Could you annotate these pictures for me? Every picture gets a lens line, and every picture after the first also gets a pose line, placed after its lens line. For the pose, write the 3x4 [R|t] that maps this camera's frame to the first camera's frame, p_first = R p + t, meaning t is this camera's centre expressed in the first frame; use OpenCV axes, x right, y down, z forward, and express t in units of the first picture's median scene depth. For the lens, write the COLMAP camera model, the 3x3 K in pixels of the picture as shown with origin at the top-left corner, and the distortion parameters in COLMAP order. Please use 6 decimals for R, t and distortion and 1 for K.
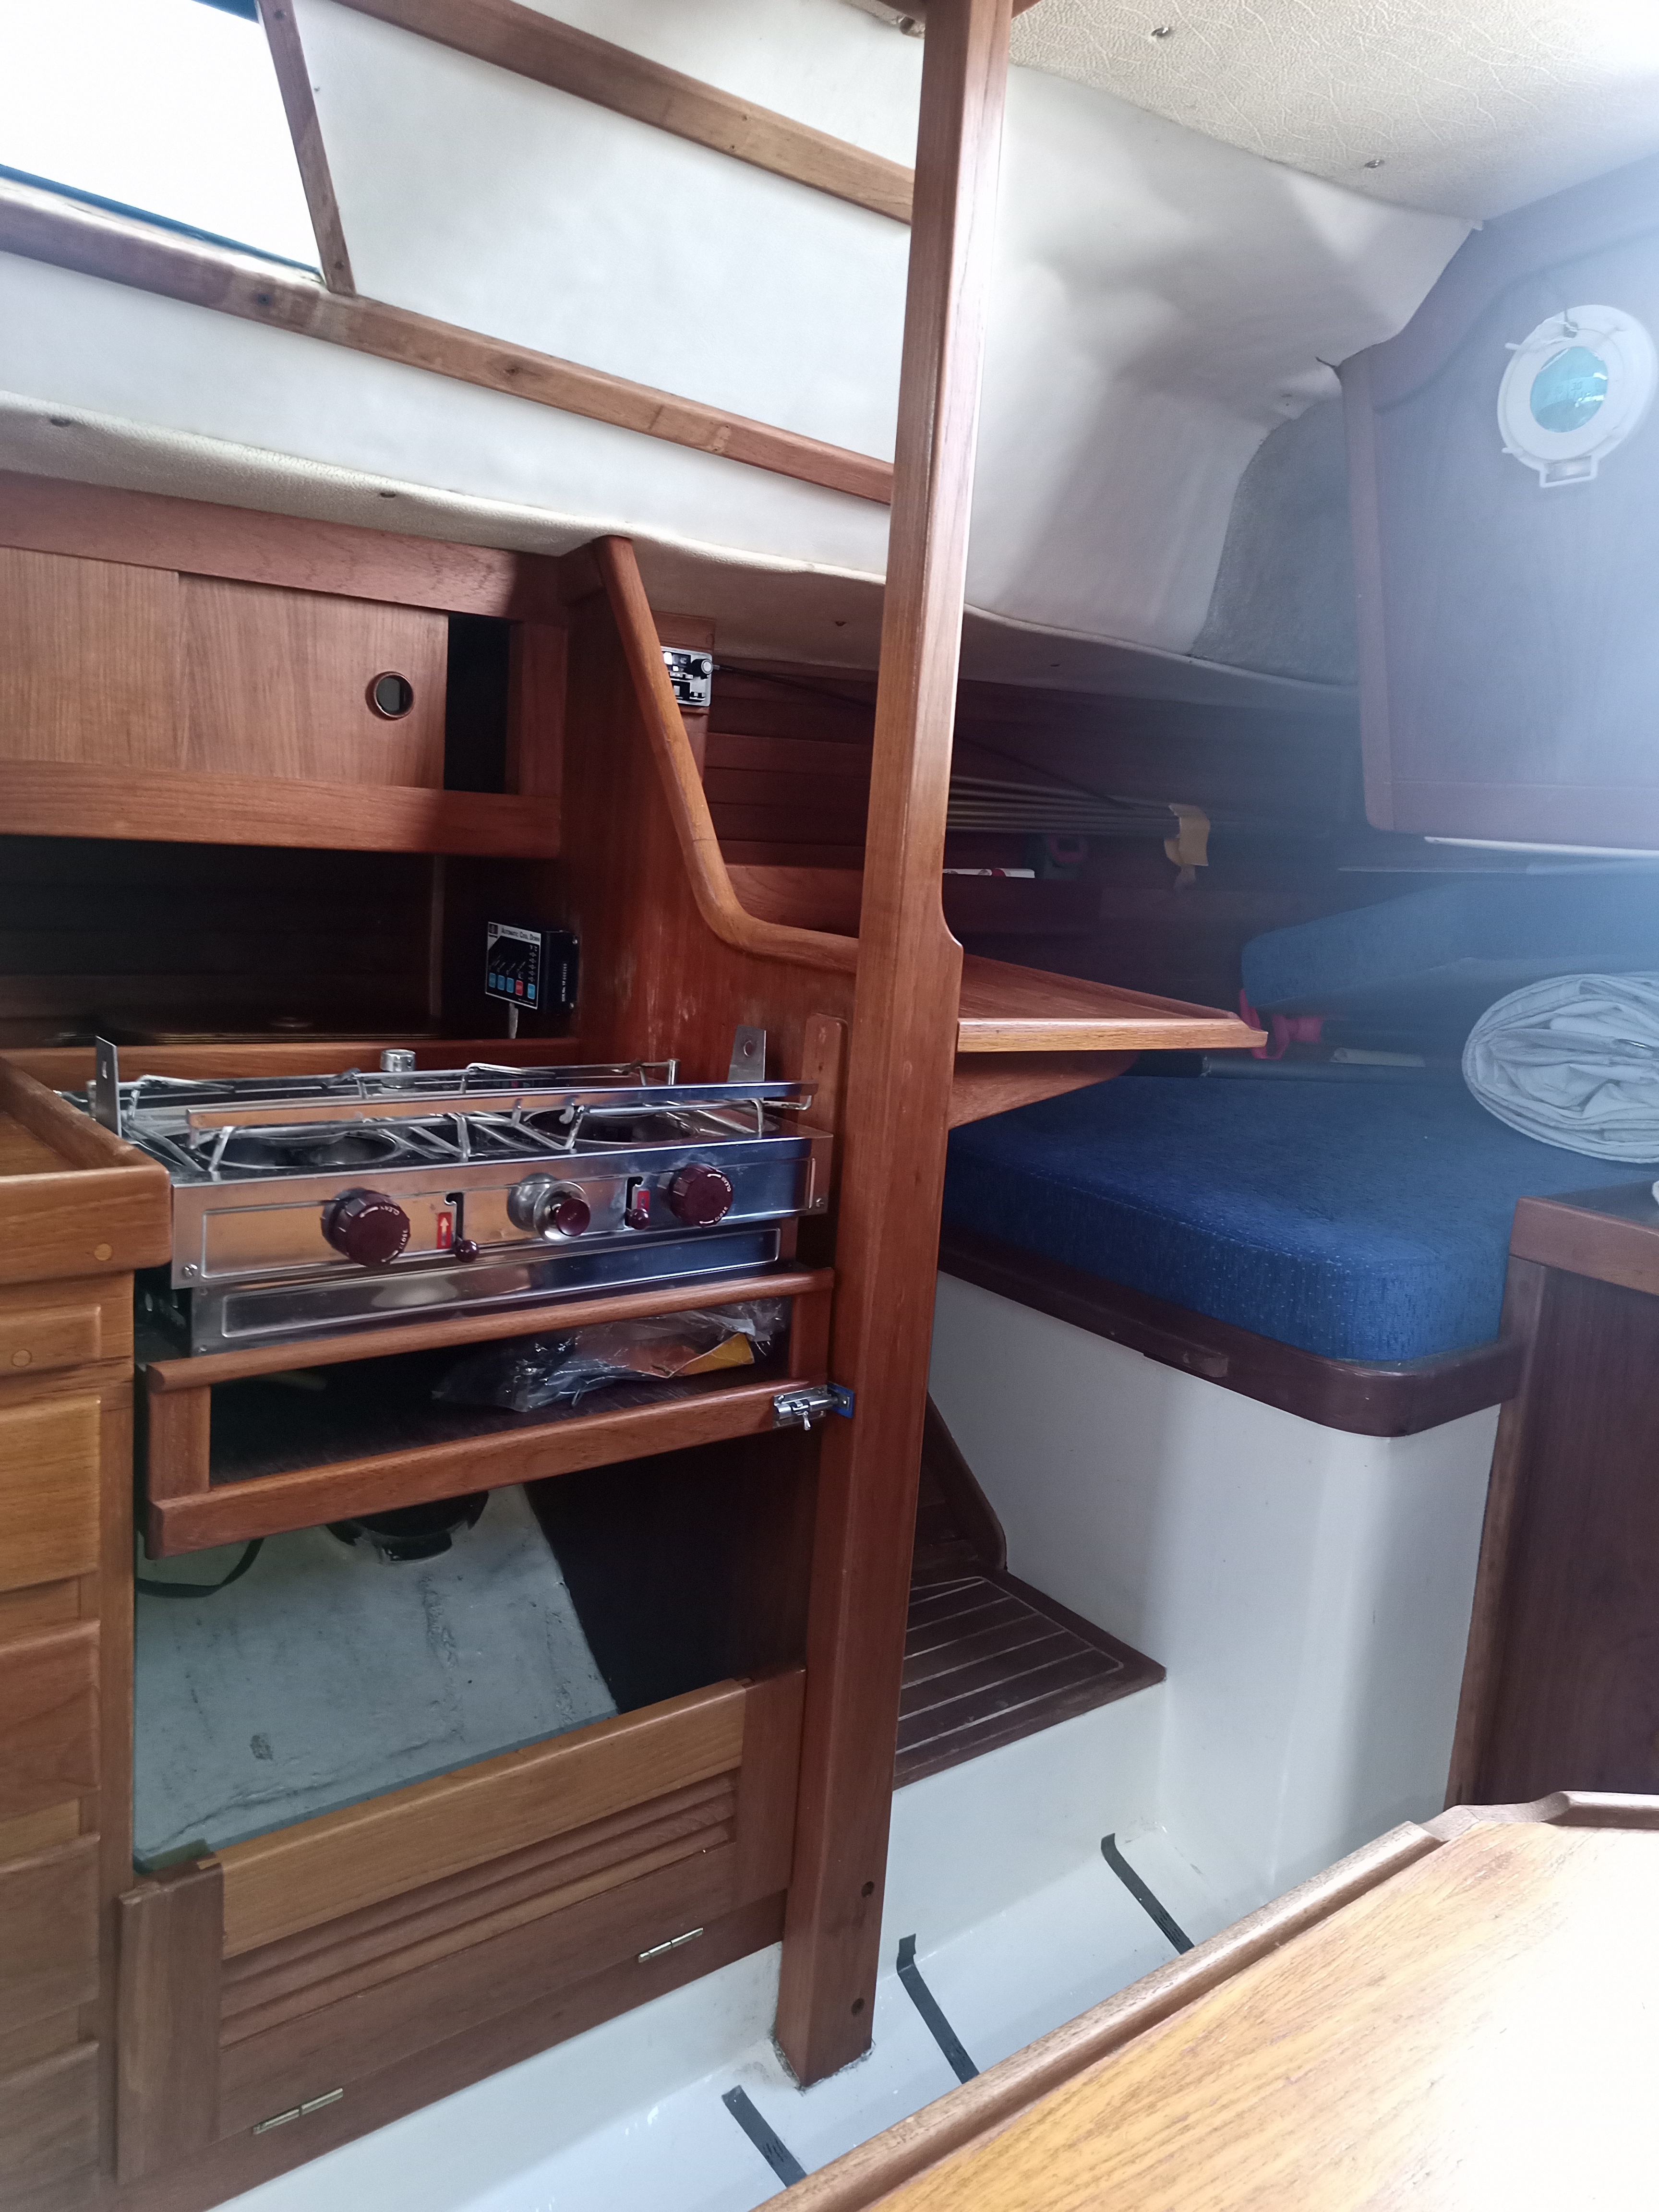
lens RADIAL K [[1621.9, 0, 816.5], [0, 1621.9, 1088.8], [0, 0, 1]] dist [0.070462, -0.069436]
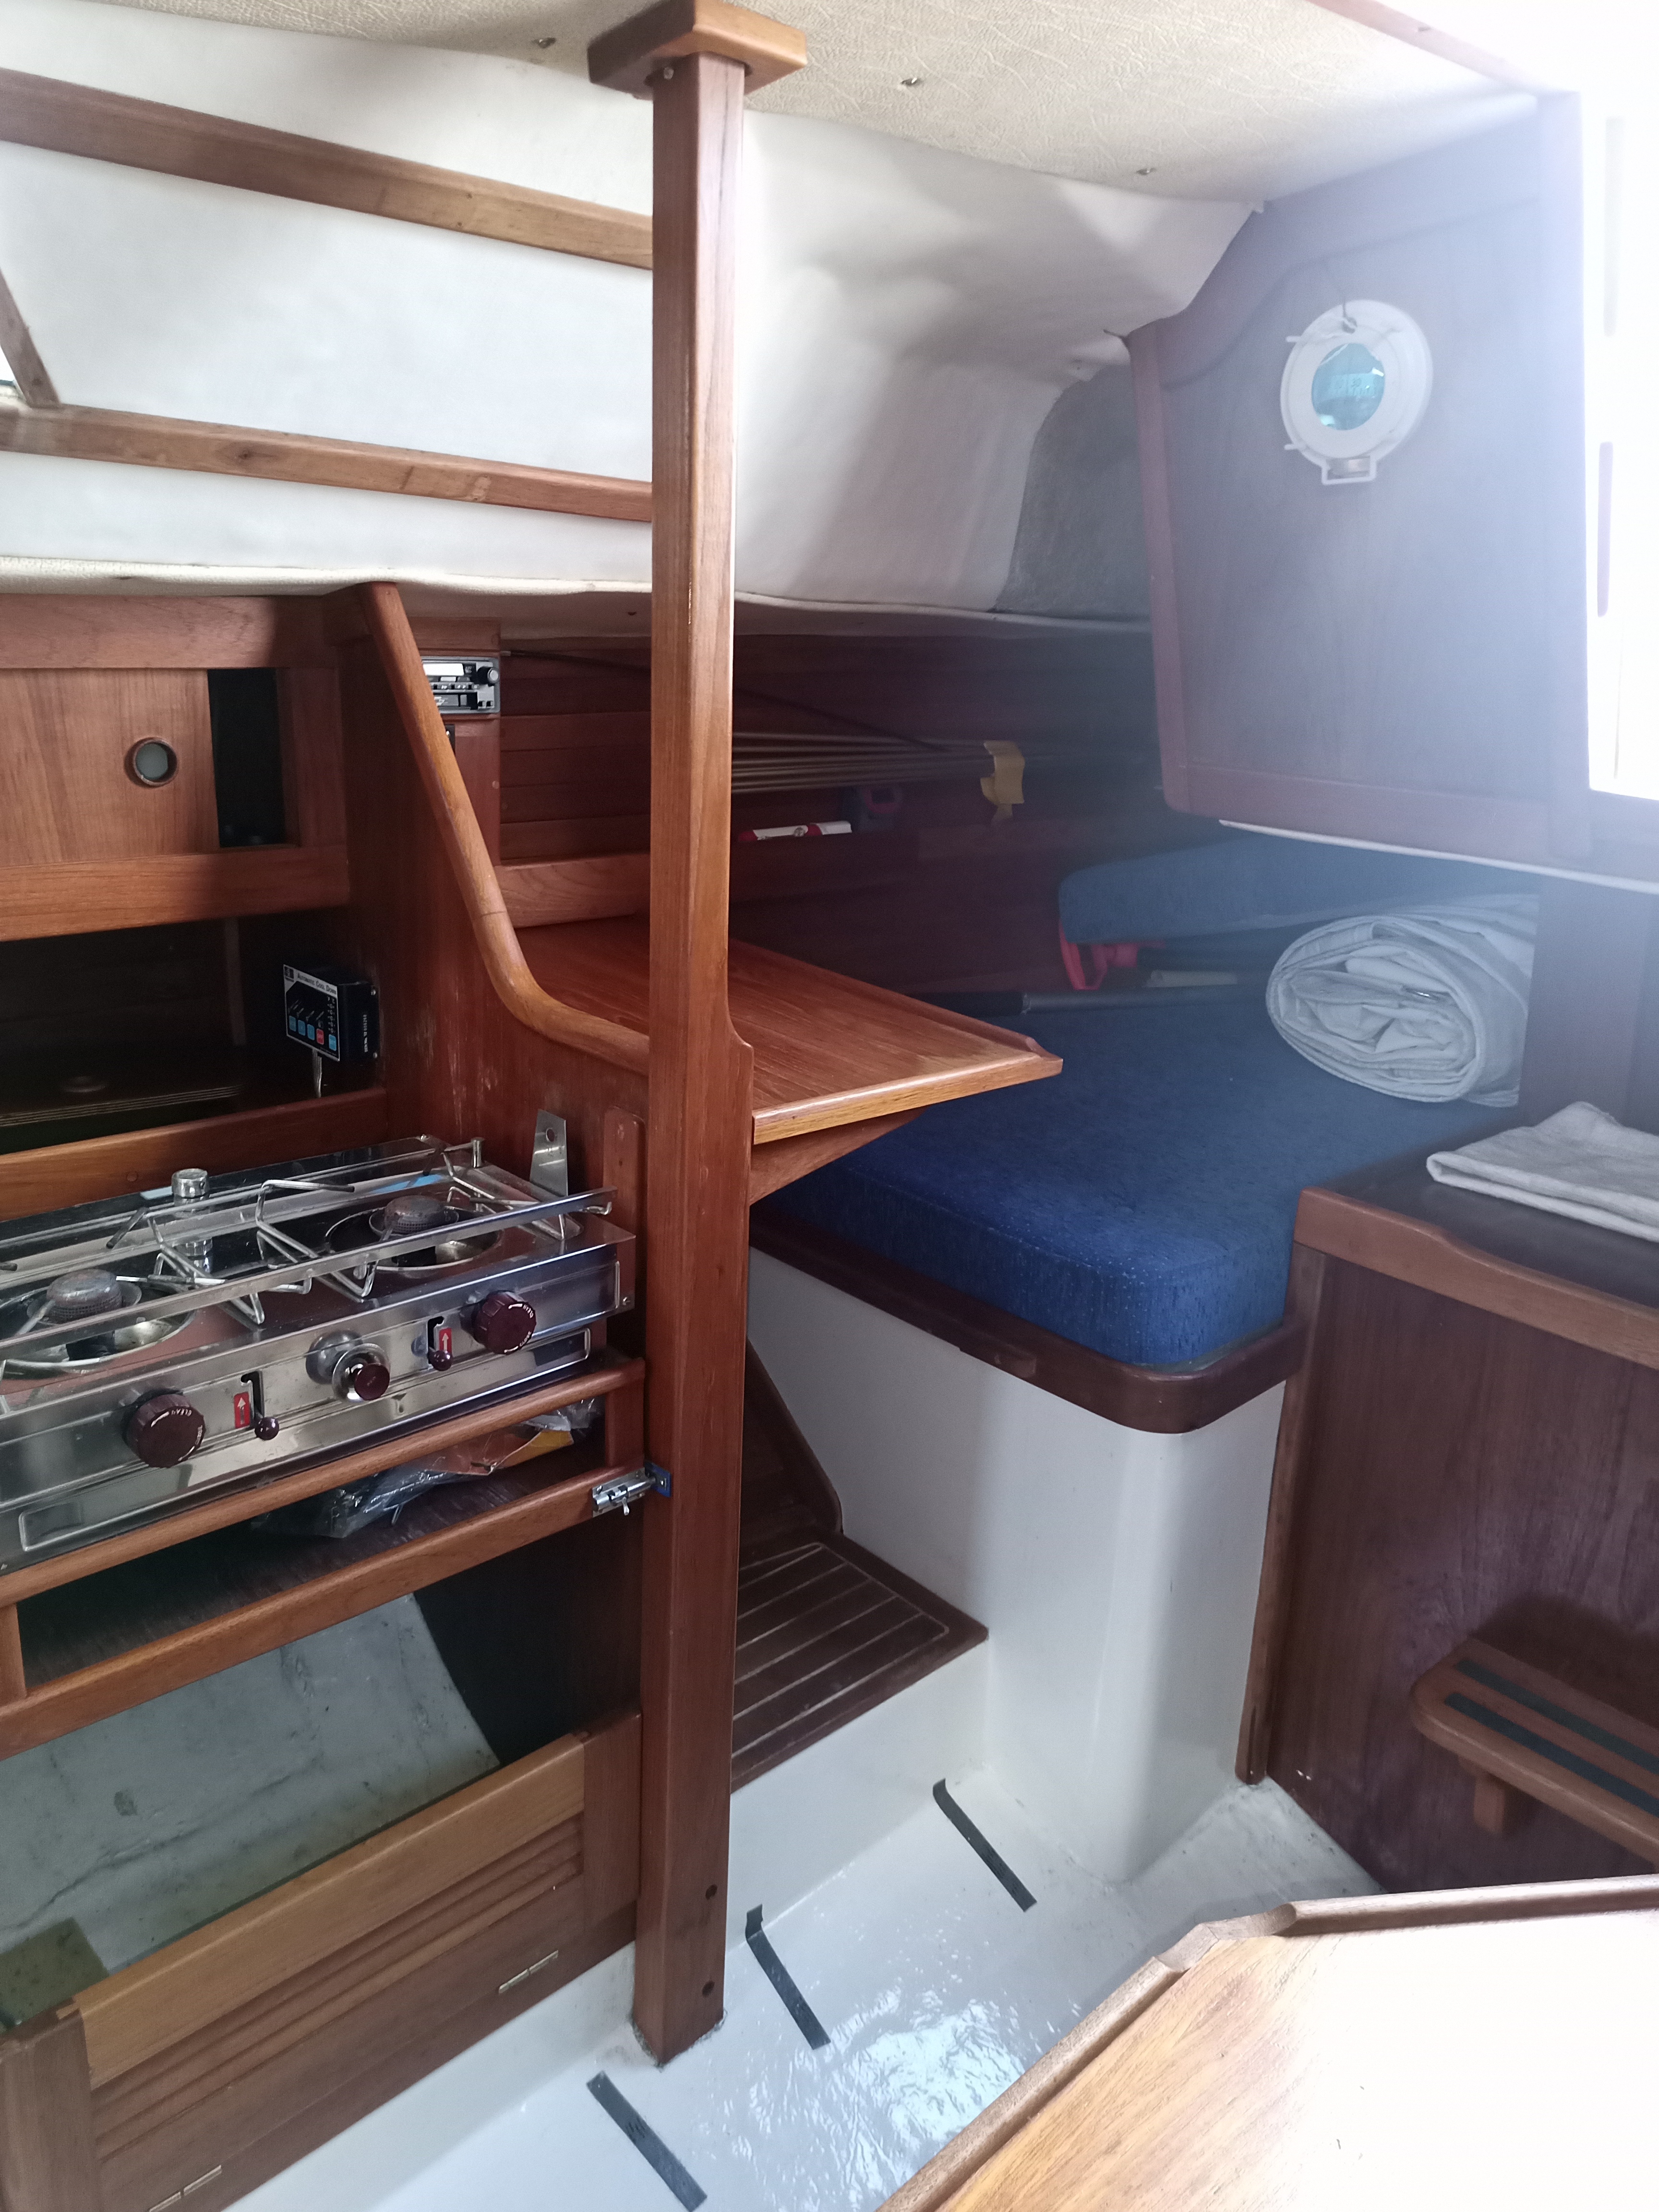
lens RADIAL K [[1621.9, 0, 816.5], [0, 1621.9, 1088.8], [0, 0, 1]] dist [0.070462, -0.069436]
pose [[0.995564, -0.055271, 0.076139, 0.043071], [0.044425, 0.989515, 0.137432, -0.167752], [-0.082937, -0.133439, 0.987581, -0.005383]]
